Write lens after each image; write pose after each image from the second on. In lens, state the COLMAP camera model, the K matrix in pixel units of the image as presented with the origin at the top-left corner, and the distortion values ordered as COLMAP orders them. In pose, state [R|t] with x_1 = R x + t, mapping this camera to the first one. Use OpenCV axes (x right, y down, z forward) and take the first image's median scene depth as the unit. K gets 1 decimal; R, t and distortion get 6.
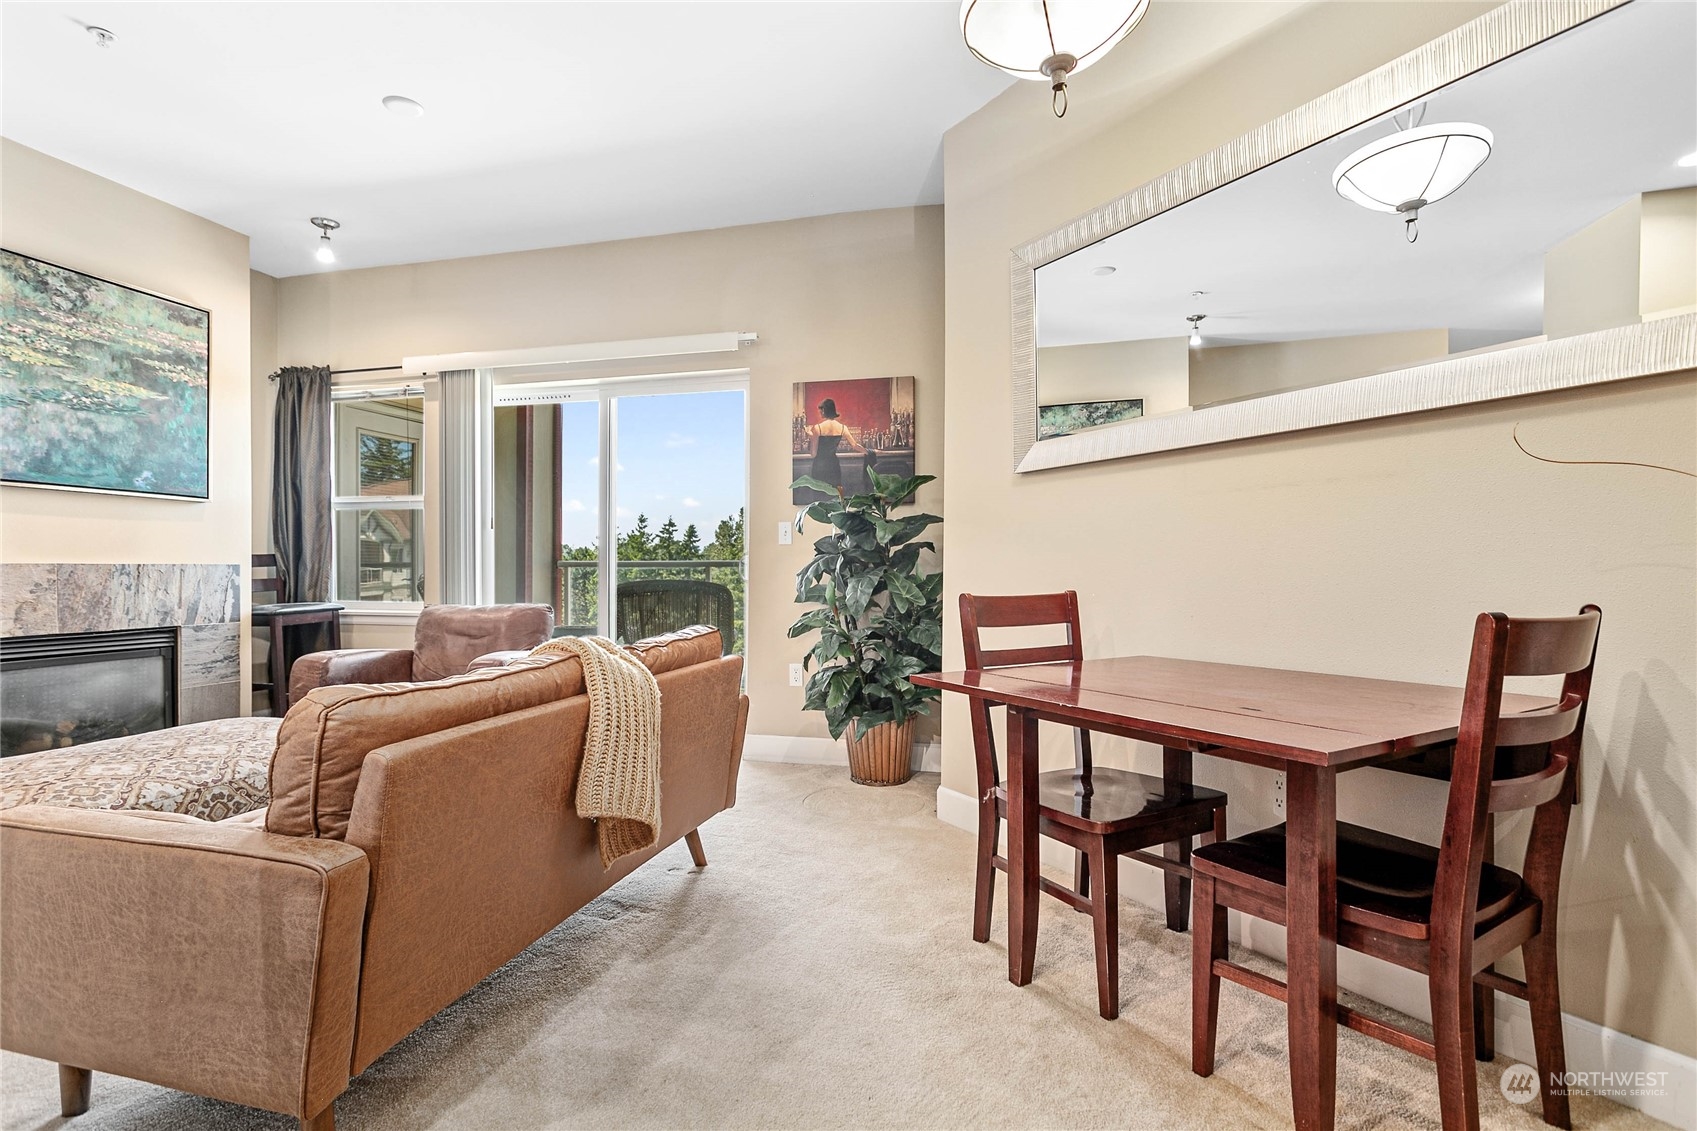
lens RADIAL K [[846.5, 0, 837.8], [0, 846.5, 571.3], [0, 0, 1]] dist [-0.011931, 0.005674]
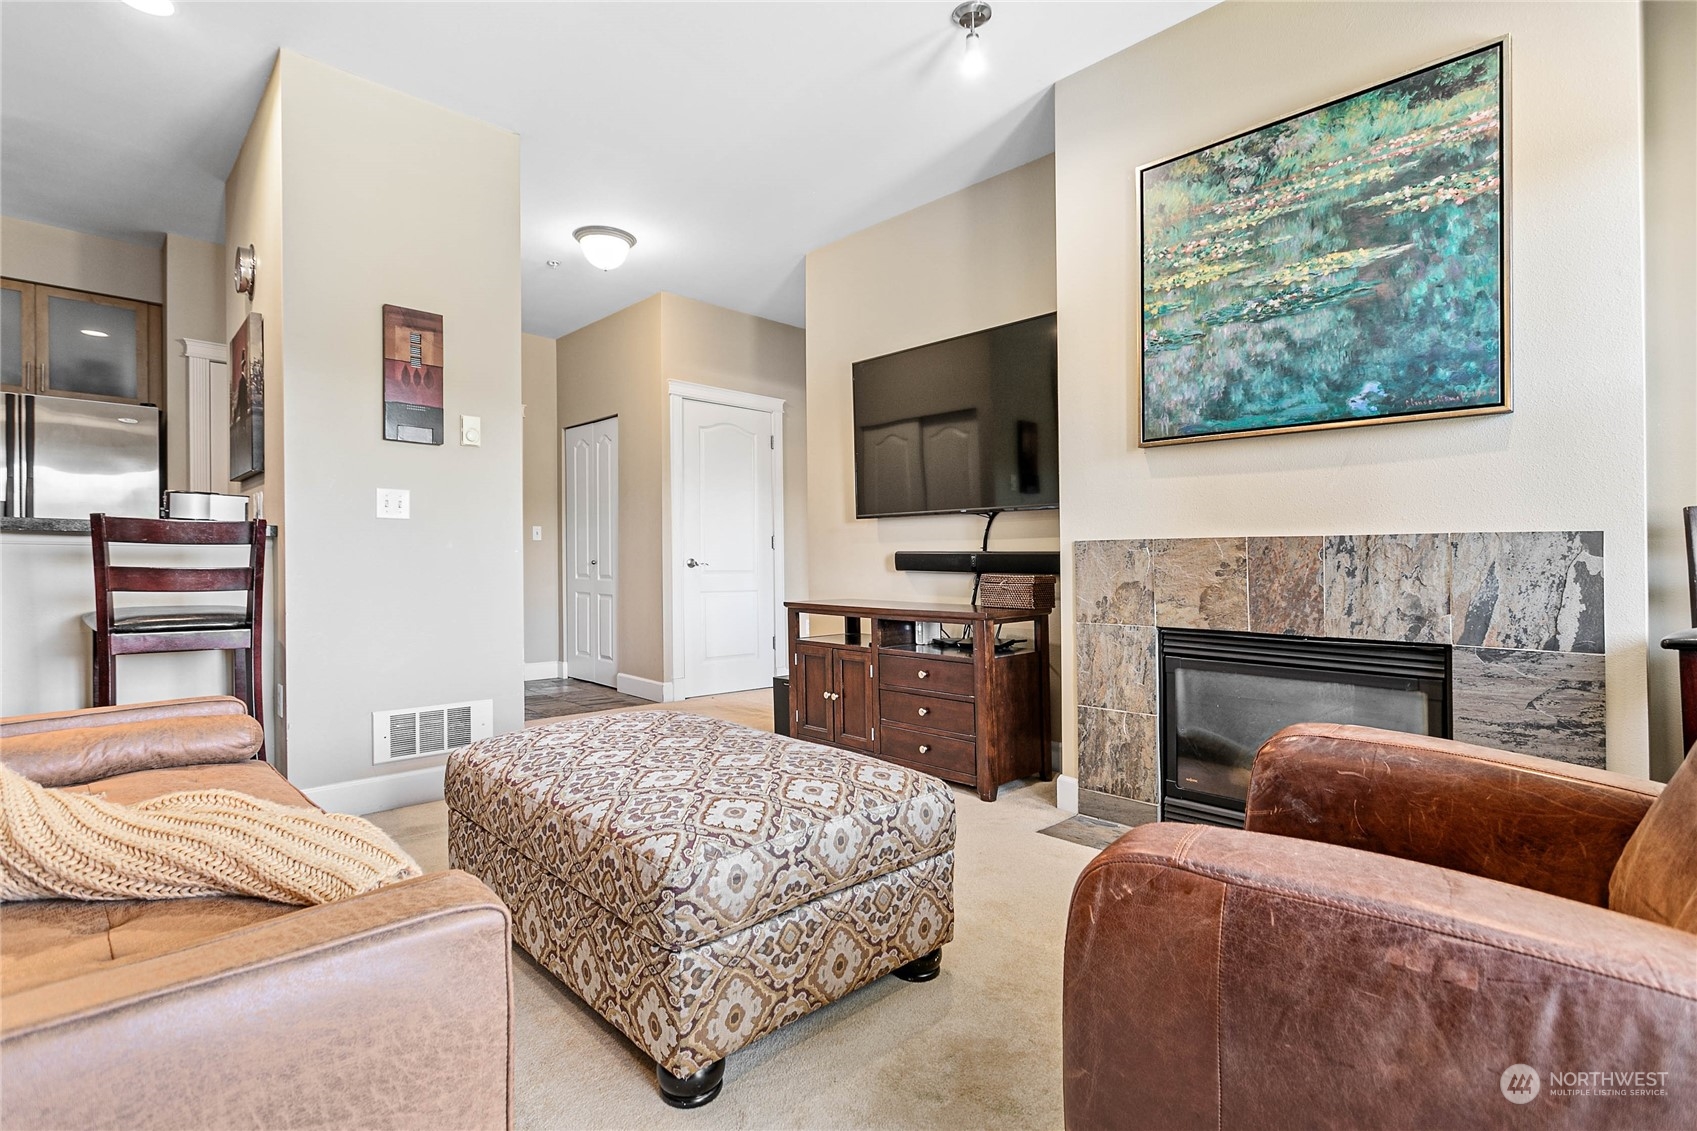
lens RADIAL K [[808.8, 0, 864.0], [0, 808.8, 565.5], [0, 0, 1]] dist [0.005214, -0.001947]
pose [[-0.512330, -0.001383, -0.858788, -0.129688], [-0.011263, 0.999924, 0.005109, 0.014948], [0.858715, 0.012290, -0.512306, 0.989495]]
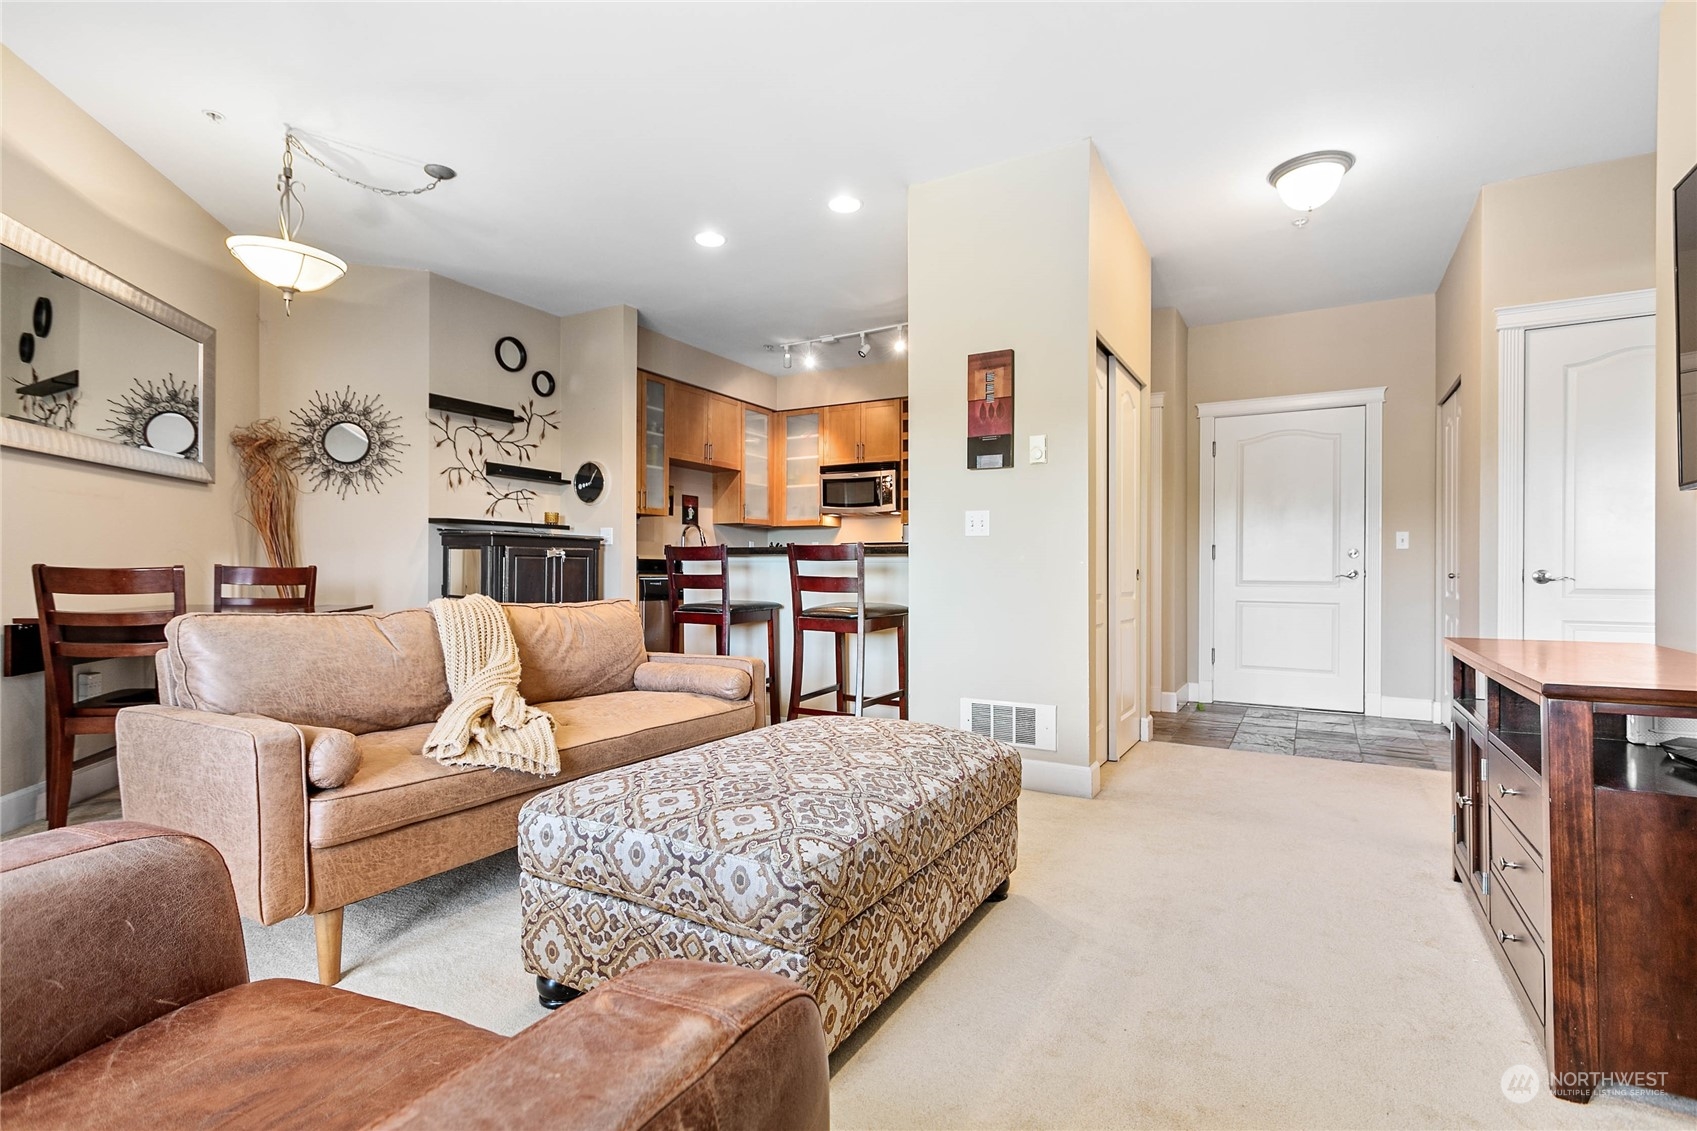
lens RADIAL K [[808.8, 0, 838.1], [0, 808.8, 594.0], [0, 0, 1]] dist [0.005214, -0.001947]
pose [[-0.962402, -0.014383, 0.271249, -0.665866], [-0.005353, 0.999407, 0.034000, 0.013493], [-0.271577, 0.031270, -0.961908, 1.122905]]
